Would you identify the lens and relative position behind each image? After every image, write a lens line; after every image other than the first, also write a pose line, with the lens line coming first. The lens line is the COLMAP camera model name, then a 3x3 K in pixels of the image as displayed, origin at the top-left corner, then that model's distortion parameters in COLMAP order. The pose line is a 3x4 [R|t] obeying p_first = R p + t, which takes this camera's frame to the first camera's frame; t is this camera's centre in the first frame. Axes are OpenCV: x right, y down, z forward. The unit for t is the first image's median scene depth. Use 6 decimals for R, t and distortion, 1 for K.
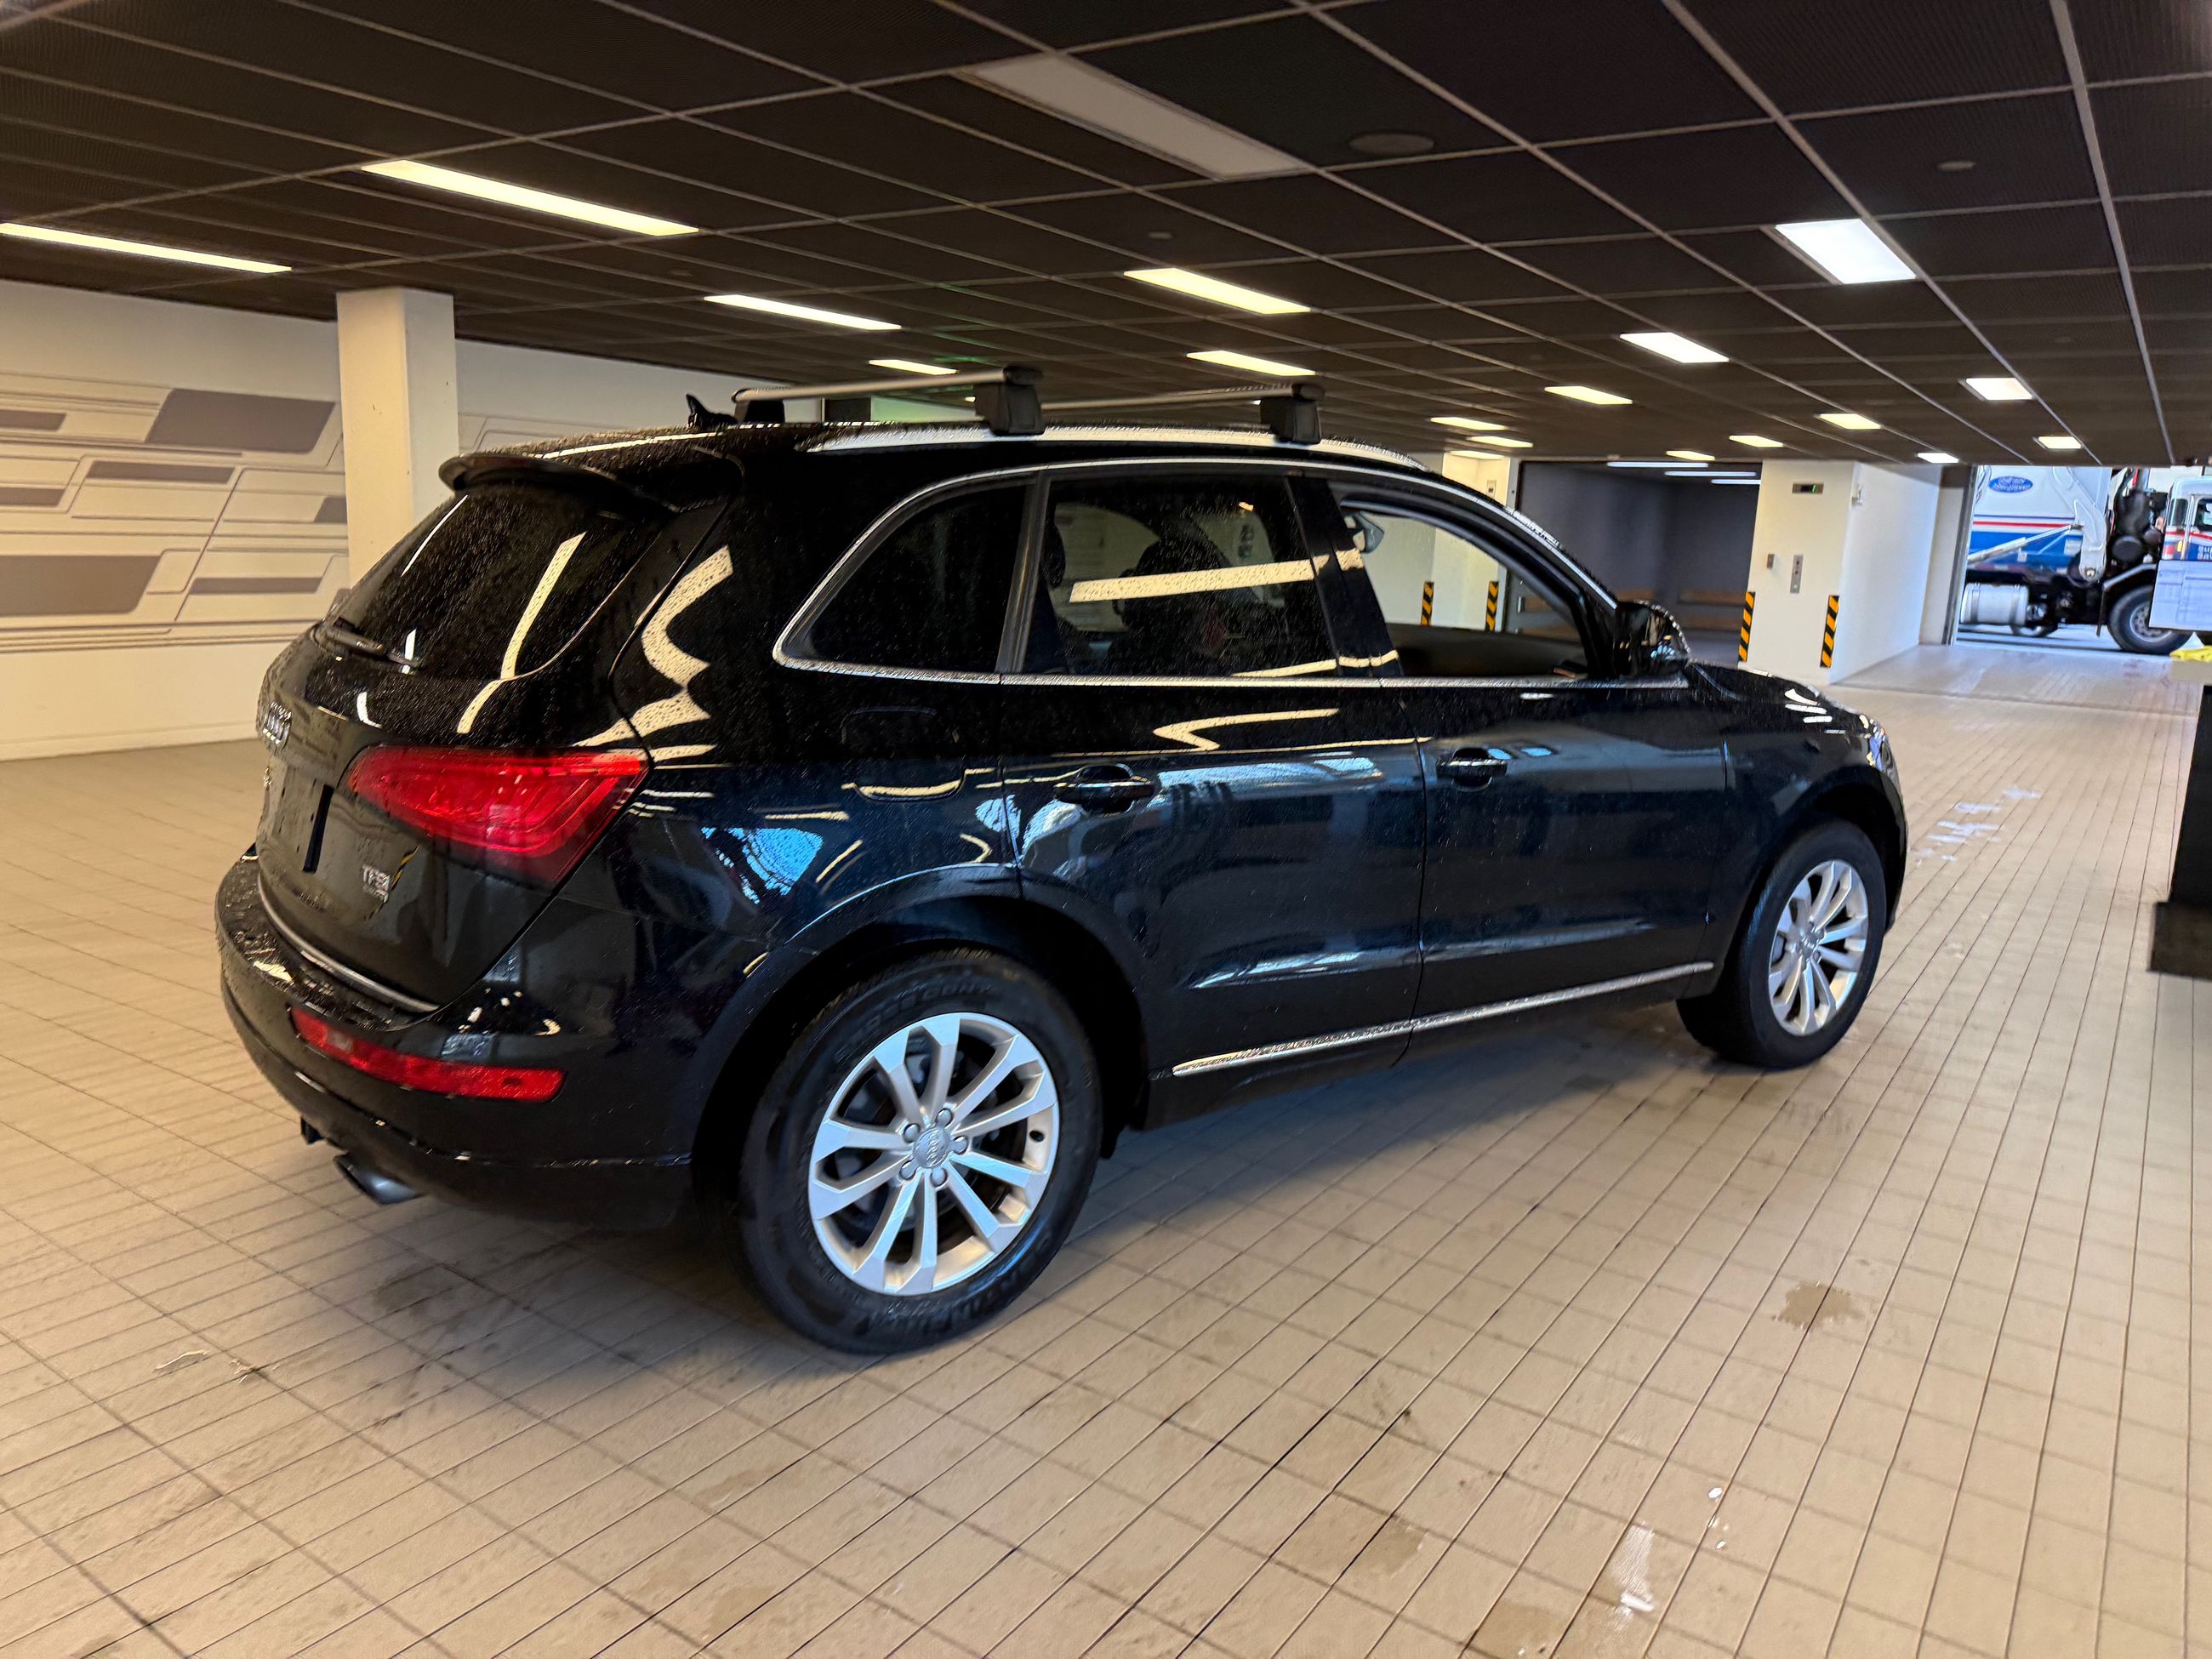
lens RADIAL K [[1542.3, 0, 1110.1], [0, 1542.3, 849.0], [0, 0, 1]] dist [0.026746, -0.047465]
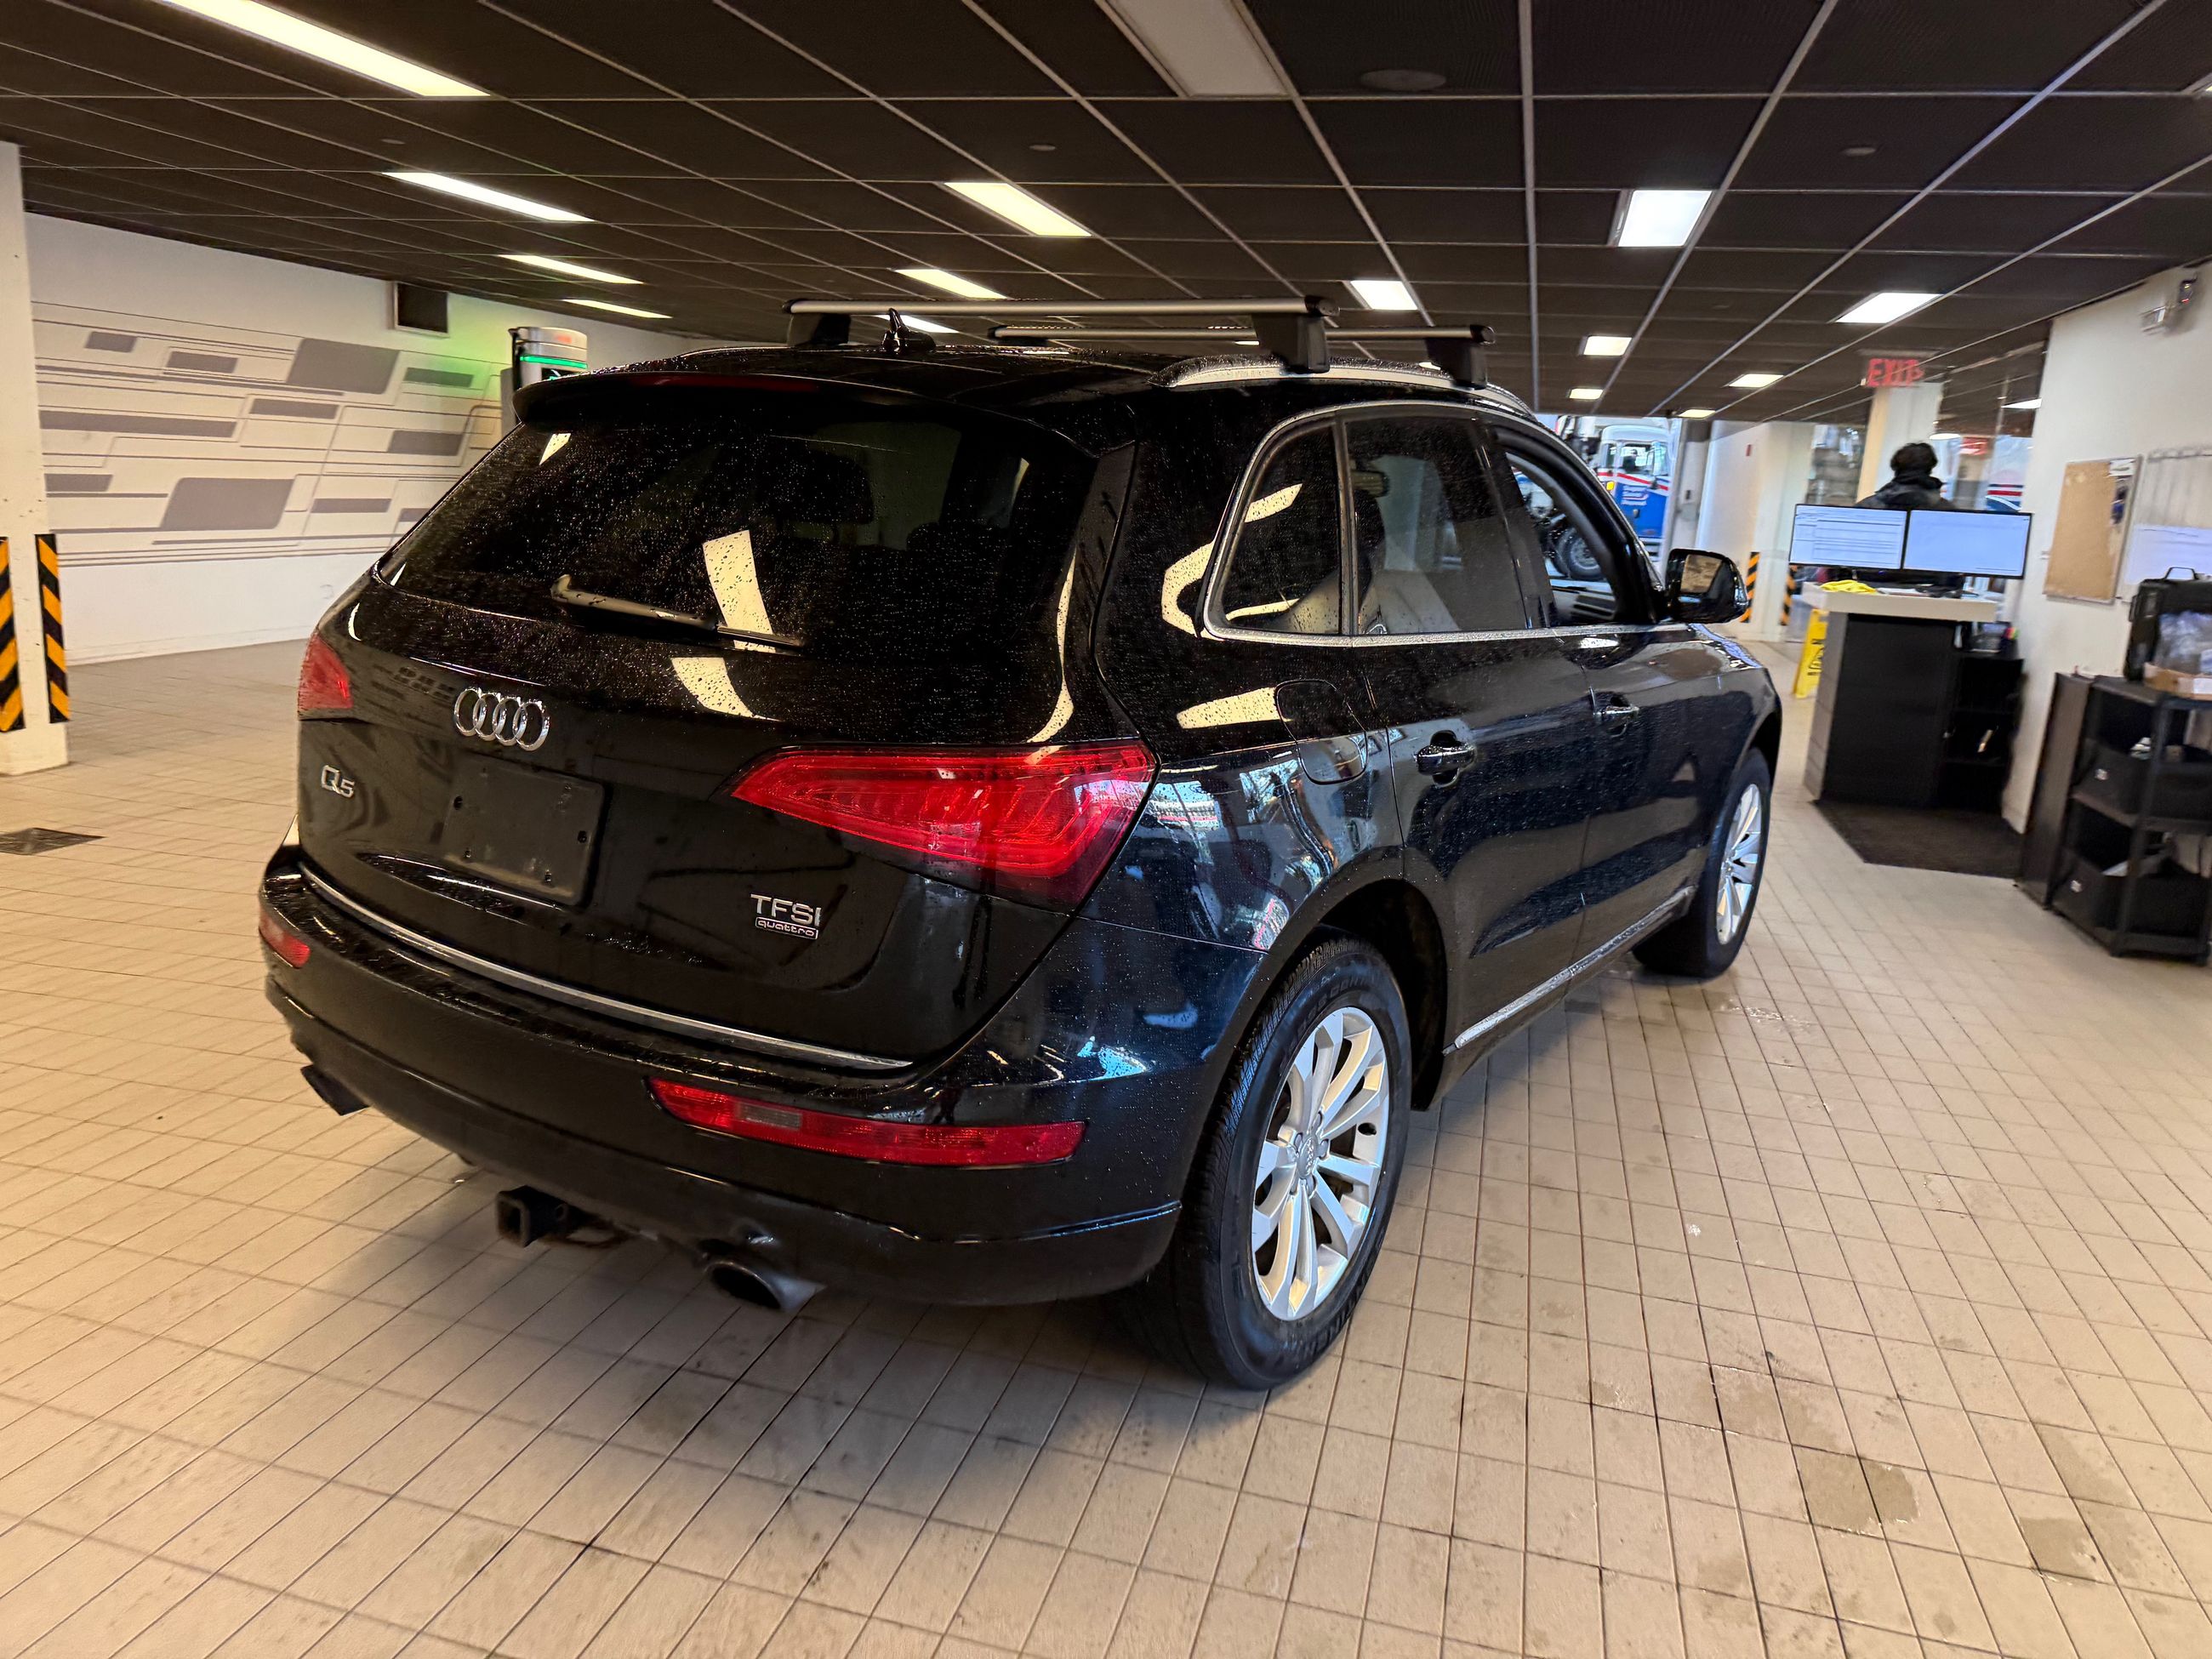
lens RADIAL K [[1552.3, 0, 1106.0], [0, 1552.3, 829.5], [0, 0, 1]] dist [-0.000951, -0.007902]
pose [[0.944130, -0.056576, 0.324681, -0.457911], [0.045281, 0.998081, 0.042245, -0.039369], [-0.326448, -0.025183, 0.944880, 0.154075]]
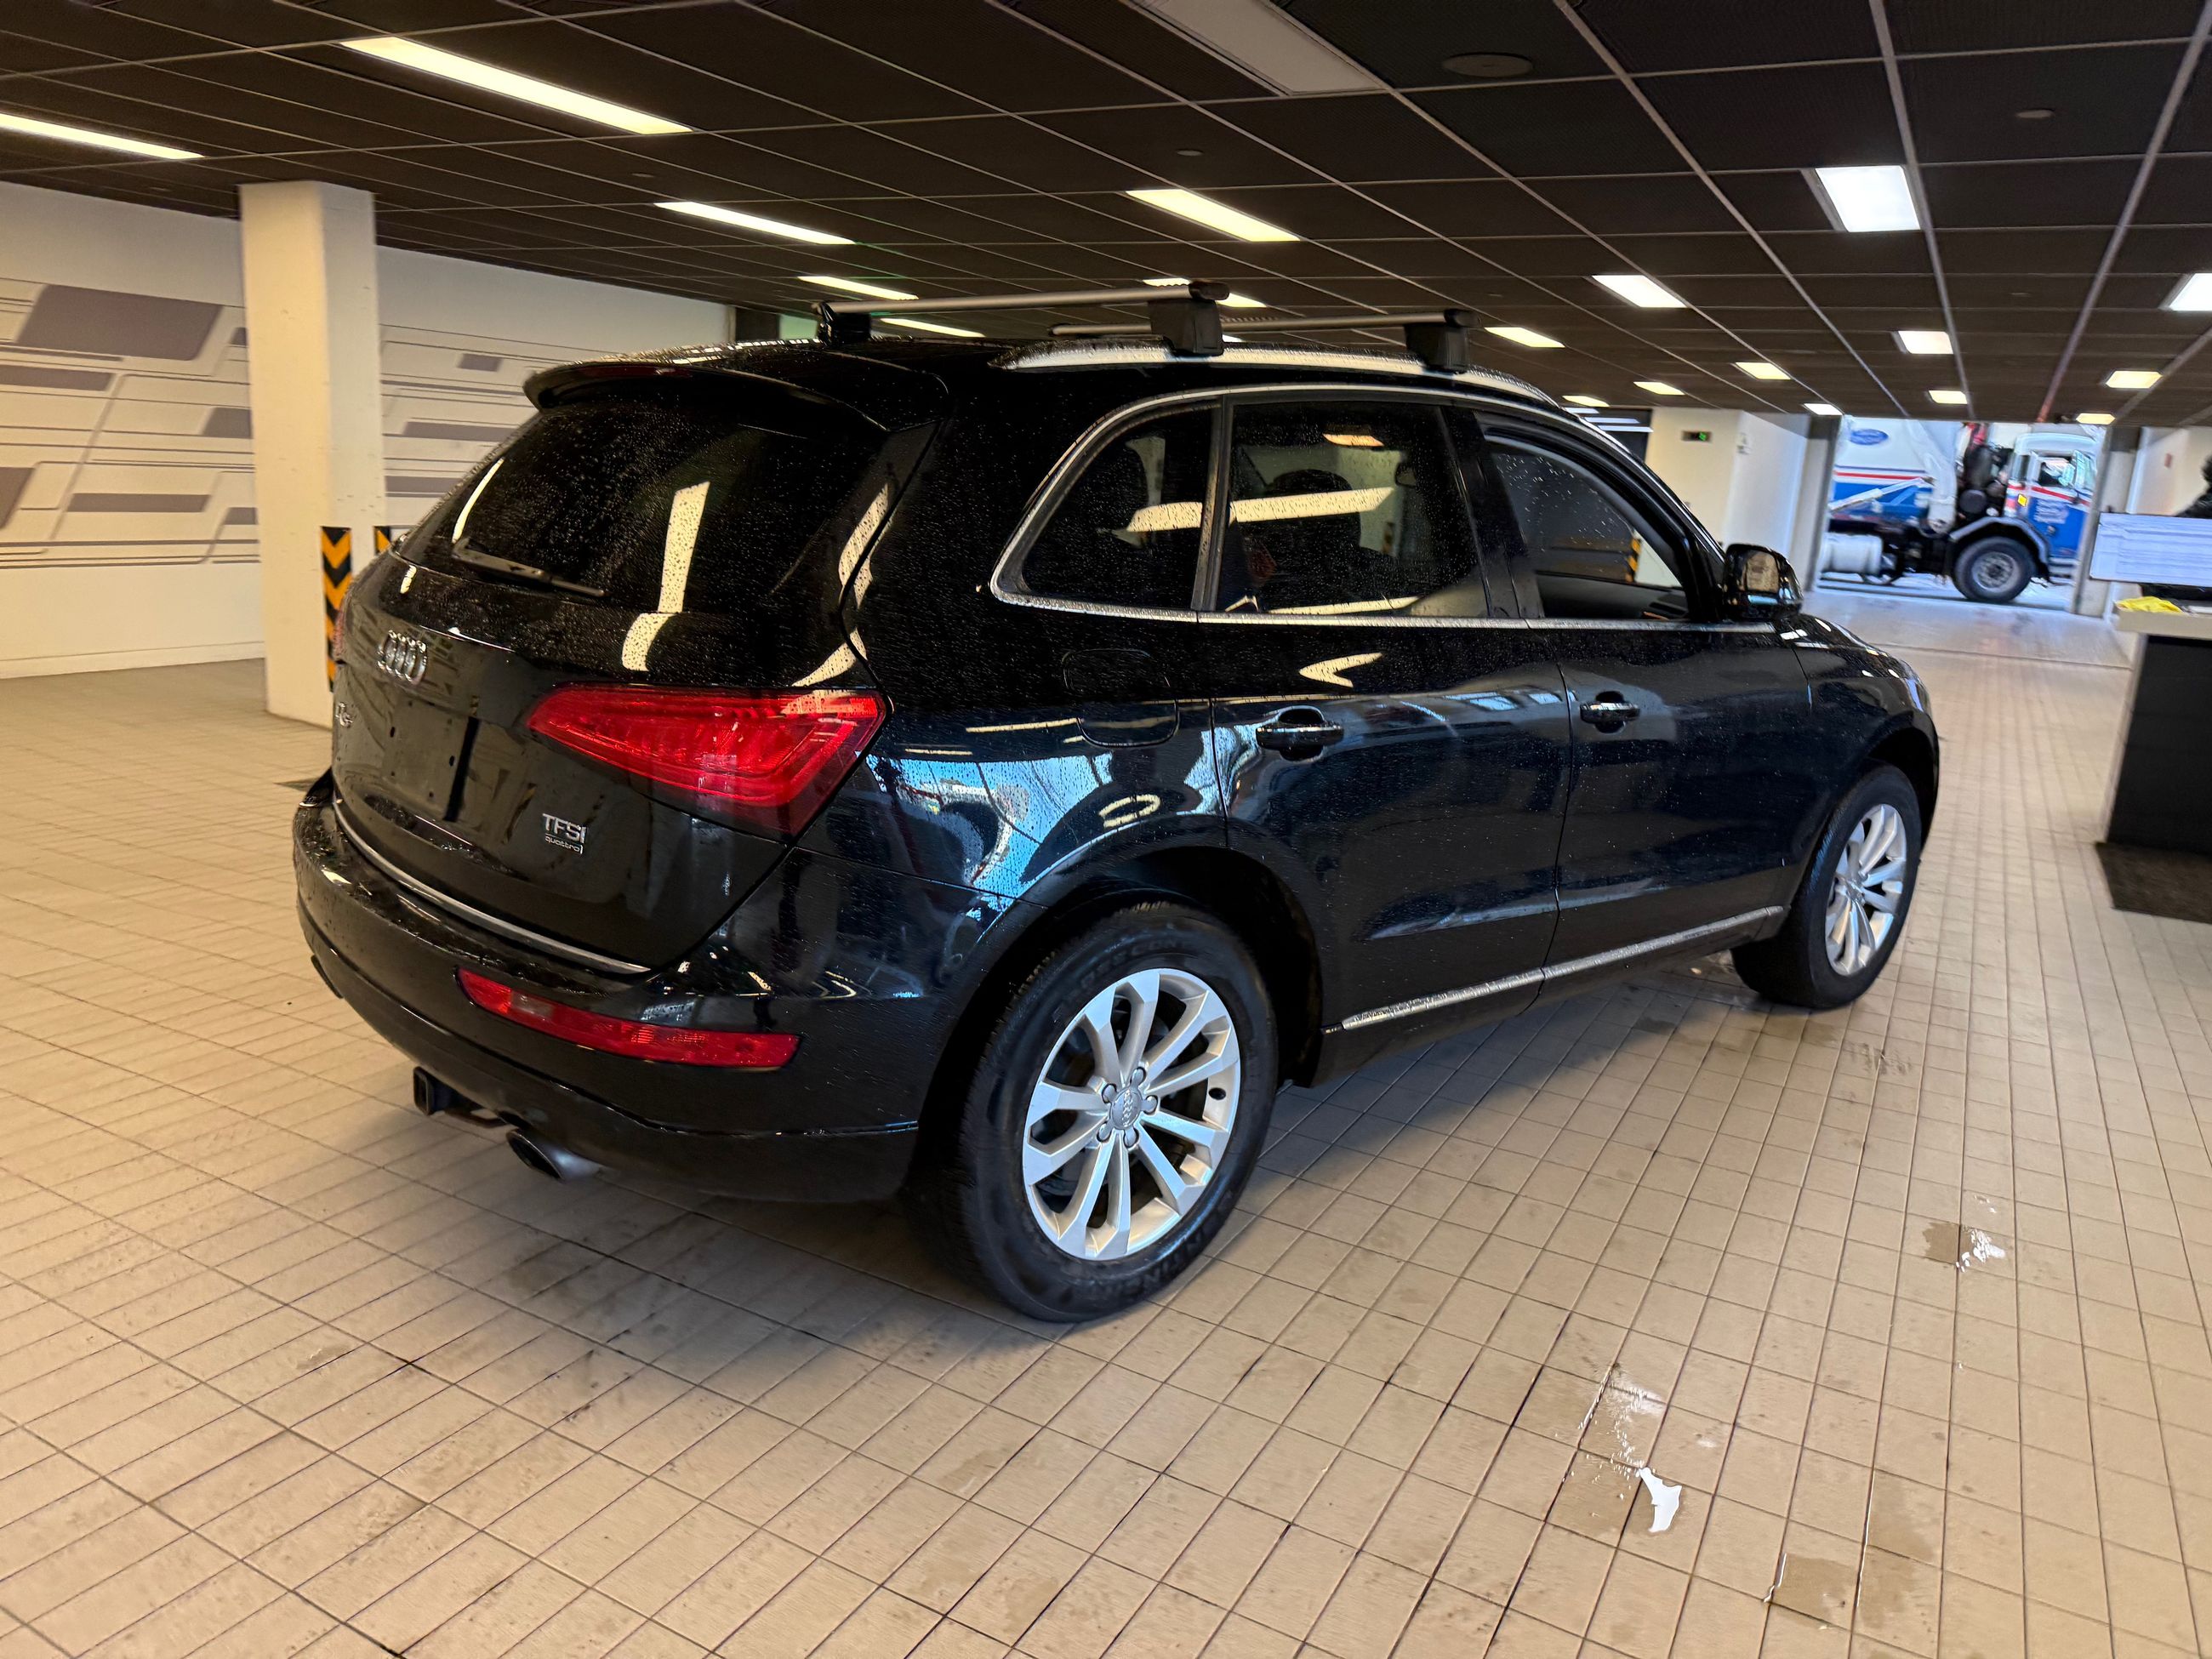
lens RADIAL K [[1550.8, 0, 1110.8], [0, 1550.8, 843.7], [0, 0, 1]] dist [0.006960, -0.017915]
pose [[0.995348, -0.001854, 0.096327, -0.192260], [-0.001661, 0.999336, 0.036398, -0.004423], [-0.096331, -0.036389, 0.994684, 0.047421]]
